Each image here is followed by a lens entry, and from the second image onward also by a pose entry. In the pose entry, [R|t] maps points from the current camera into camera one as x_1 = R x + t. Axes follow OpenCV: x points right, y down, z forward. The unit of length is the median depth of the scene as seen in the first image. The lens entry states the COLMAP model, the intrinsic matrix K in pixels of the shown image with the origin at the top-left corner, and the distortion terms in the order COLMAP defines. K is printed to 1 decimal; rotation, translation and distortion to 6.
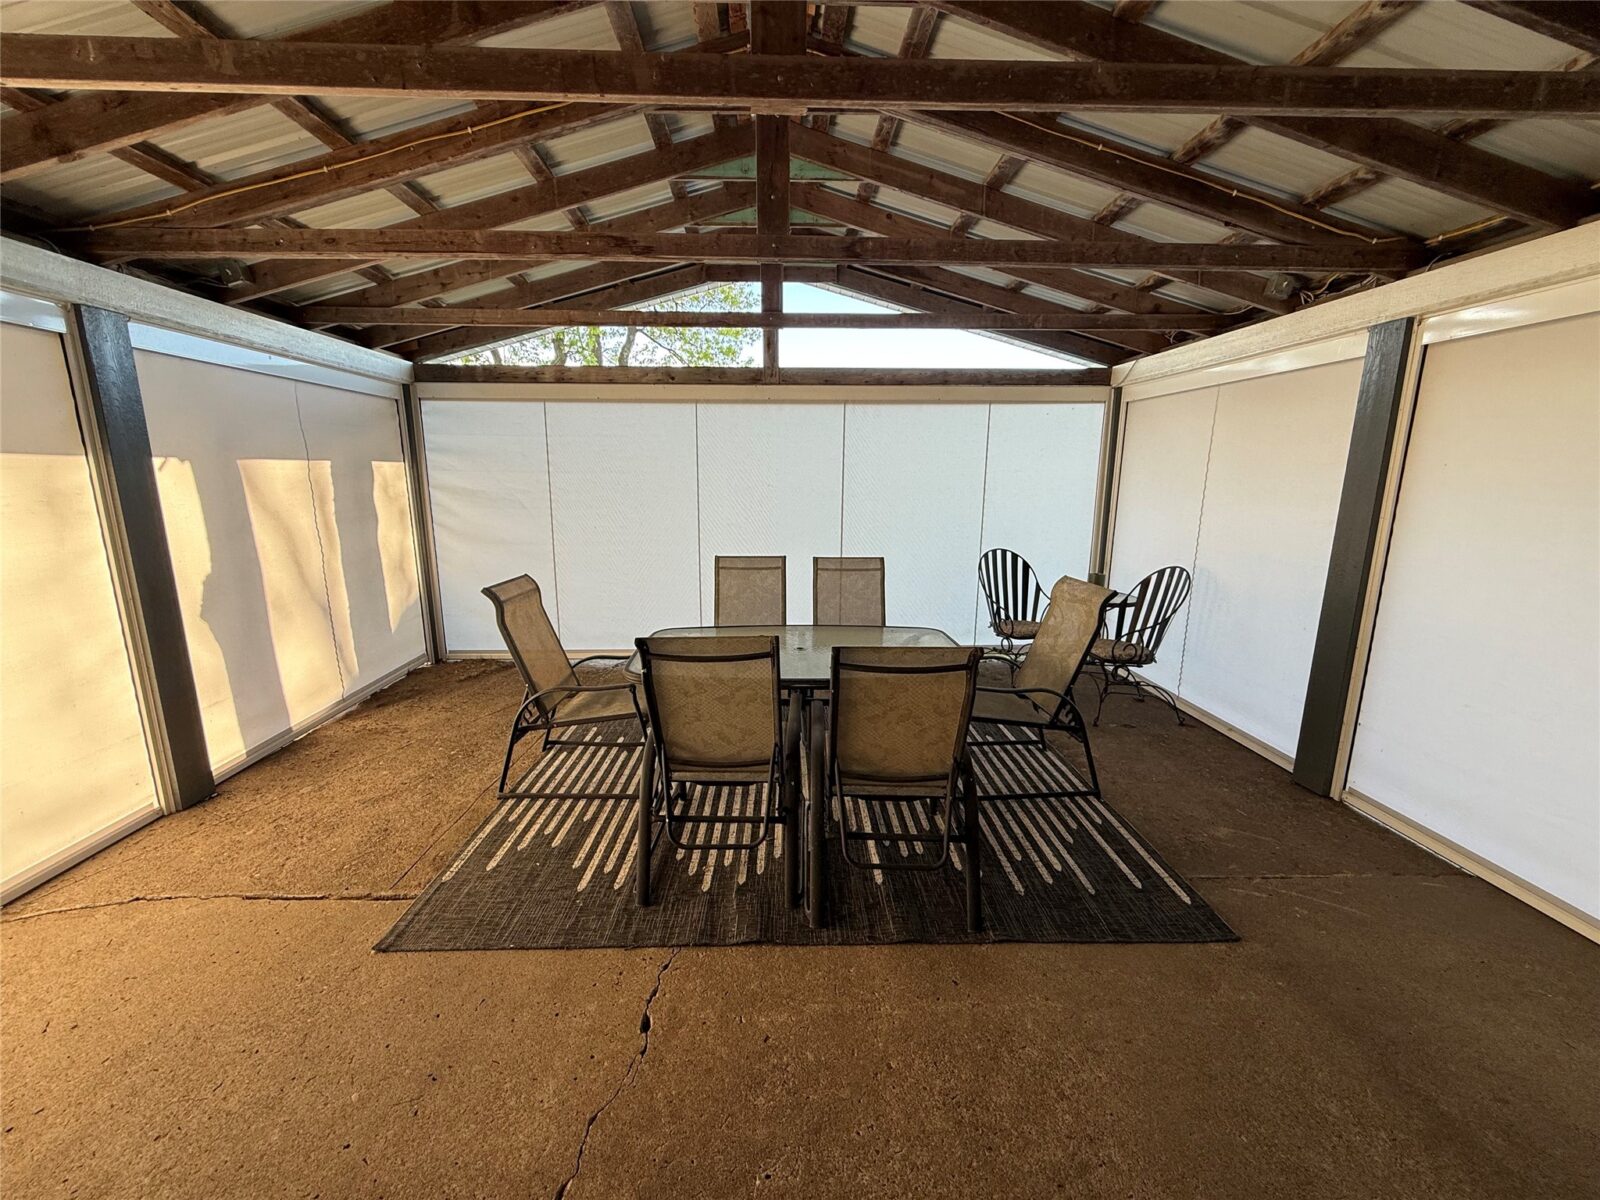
lens RADIAL K [[634.8, 0, 796.5], [0, 634.8, 605.7], [0, 0, 1]] dist [0.001248, 0.000053]
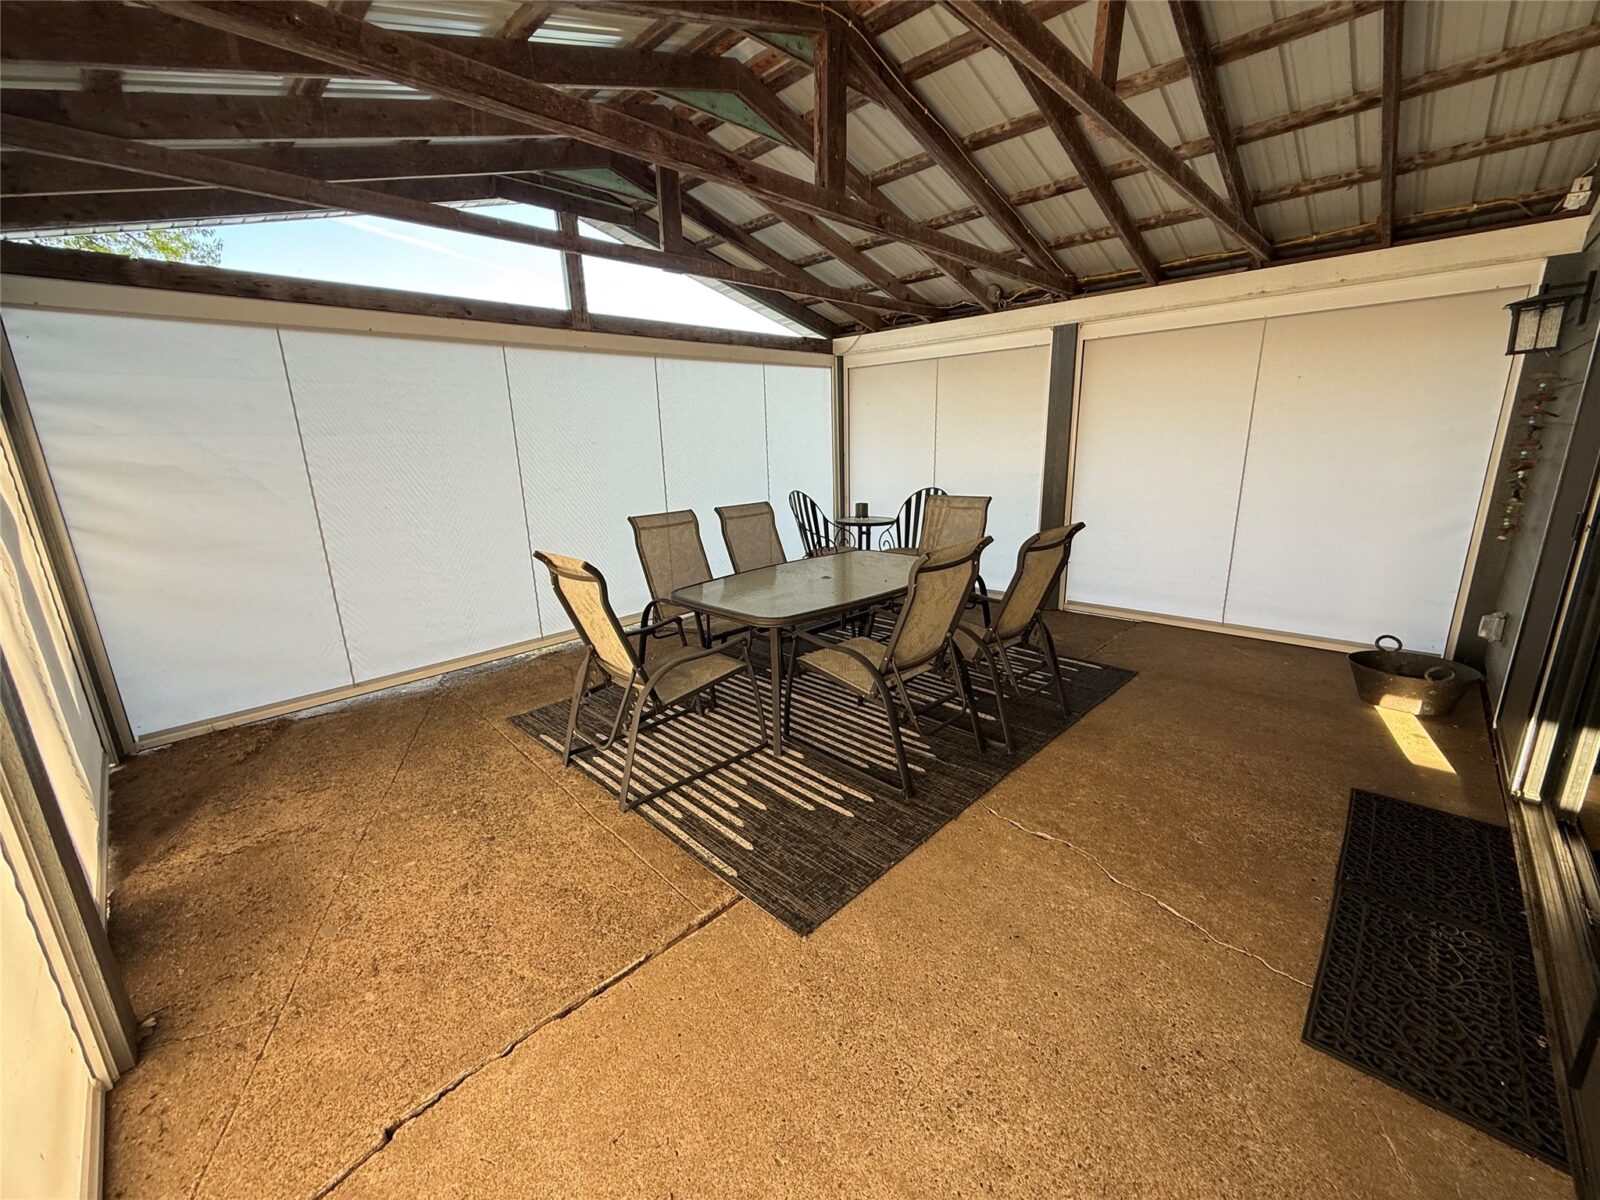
lens RADIAL K [[634.8, 0, 796.5], [0, 634.8, 605.7], [0, 0, 1]] dist [0.001248, 0.000053]
pose [[0.722935, -0.201367, 0.660921, -0.925909], [0.174360, 0.978797, 0.107495, -0.013946], [-0.668554, 0.037527, 0.742716, 0.250108]]
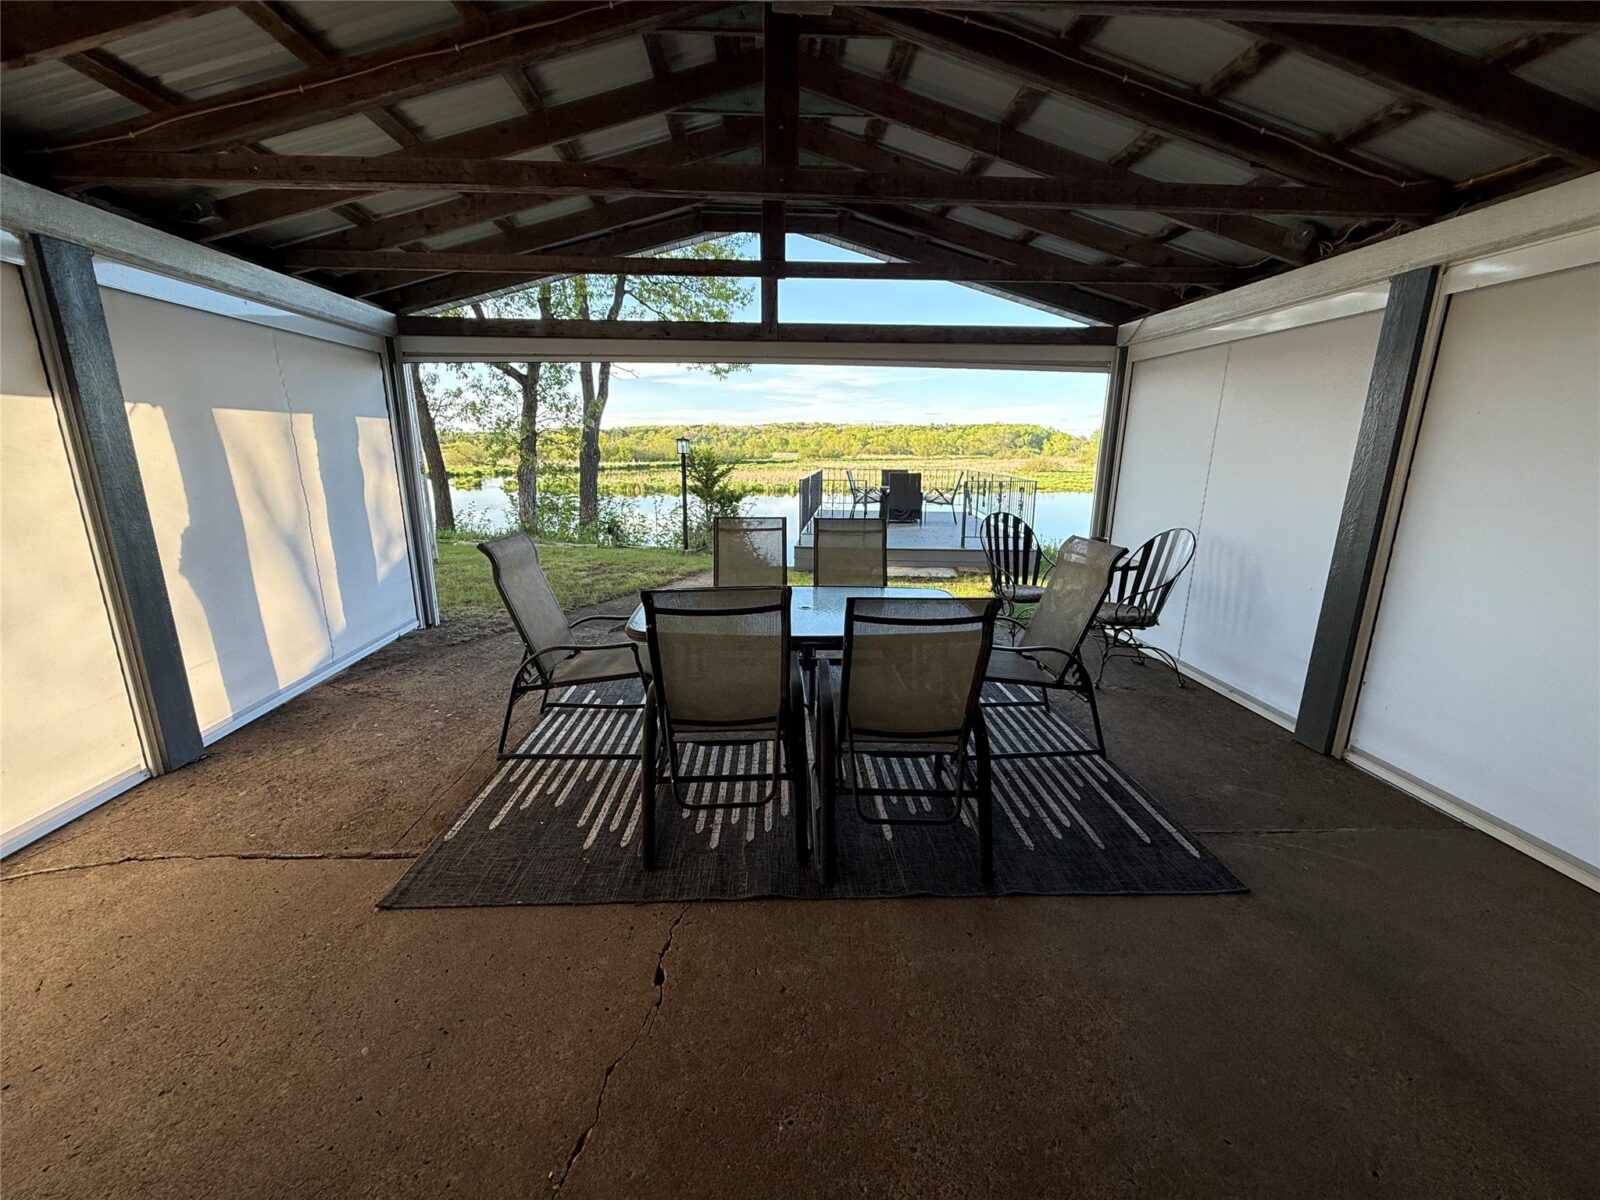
lens RADIAL K [[634.8, 0, 796.5], [0, 634.8, 605.7], [0, 0, 1]] dist [0.001248, 0.000053]
pose [[0.999839, 0.001018, 0.017929, -0.029652], [-0.001762, 0.999135, 0.041542, 0.028211], [-0.017871, -0.041567, 0.998976, 0.023797]]
